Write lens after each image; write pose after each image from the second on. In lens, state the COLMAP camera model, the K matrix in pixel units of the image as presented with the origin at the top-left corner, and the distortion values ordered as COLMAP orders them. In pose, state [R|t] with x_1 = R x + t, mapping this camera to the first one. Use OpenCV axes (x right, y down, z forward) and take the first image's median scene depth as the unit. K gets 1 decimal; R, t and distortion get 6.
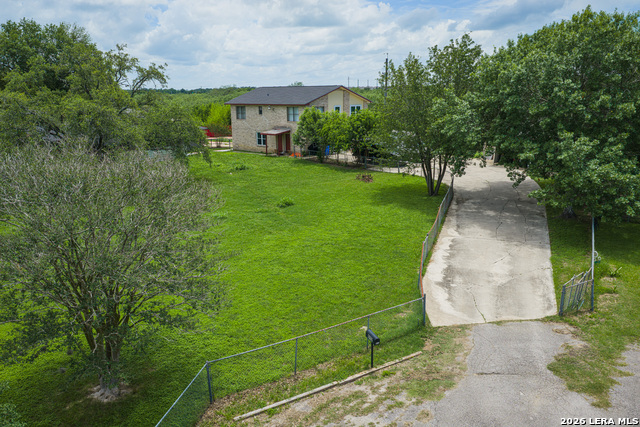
lens RADIAL K [[530.9, 0, 320.0], [0, 530.9, 213.5], [0, 0, 1]] dist [0.004806, -0.000803]
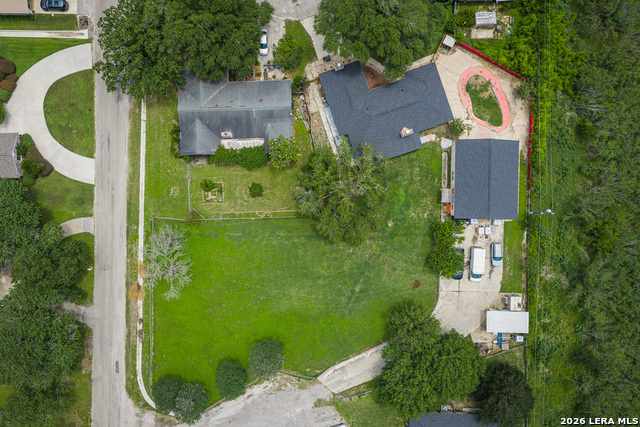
lens RADIAL K [[530.9, 0, 320.0], [0, 530.9, 213.5], [0, 0, 1]] dist [0.004806, -0.000803]
pose [[0.686362, 0.727251, 0.003515, -0.871254], [-0.165995, 0.151953, 0.974349, -4.579292], [0.708062, -0.669340, 0.225015, 0.781006]]
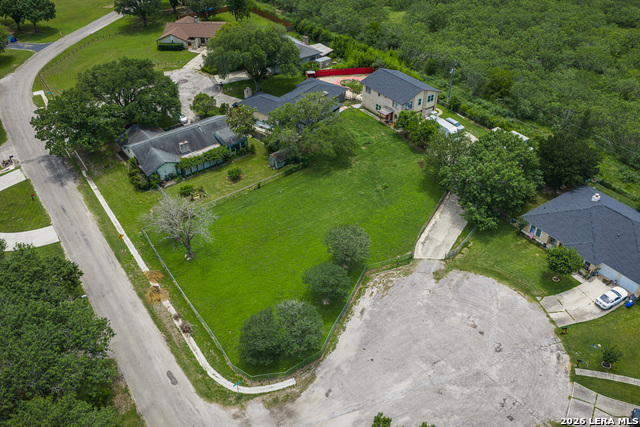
lens RADIAL K [[530.9, 0, 320.0], [0, 530.9, 213.5], [0, 0, 1]] dist [0.004806, -0.000803]
pose [[0.980451, 0.124154, -0.152646, 0.062797], [-0.050674, 0.908950, 0.413815, -1.612888], [0.190124, -0.397990, 0.897472, -2.501780]]
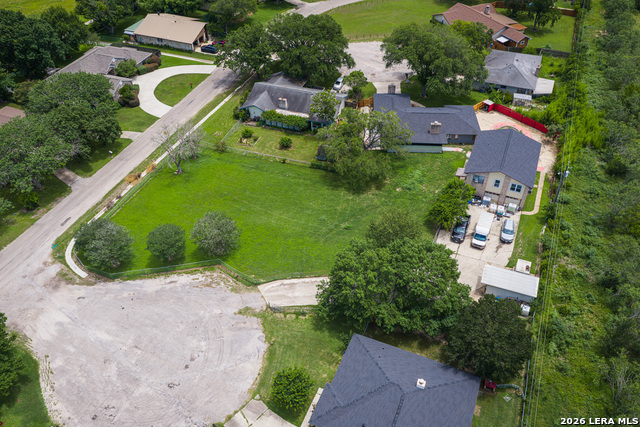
lens RADIAL K [[530.9, 0, 320.0], [0, 530.9, 213.5], [0, 0, 1]] dist [0.004806, -0.000803]
pose [[0.369535, 0.620472, -0.691706, 2.581467], [-0.205487, 0.780535, 0.590373, -2.488845], [0.906211, -0.076027, 0.415934, -0.261468]]
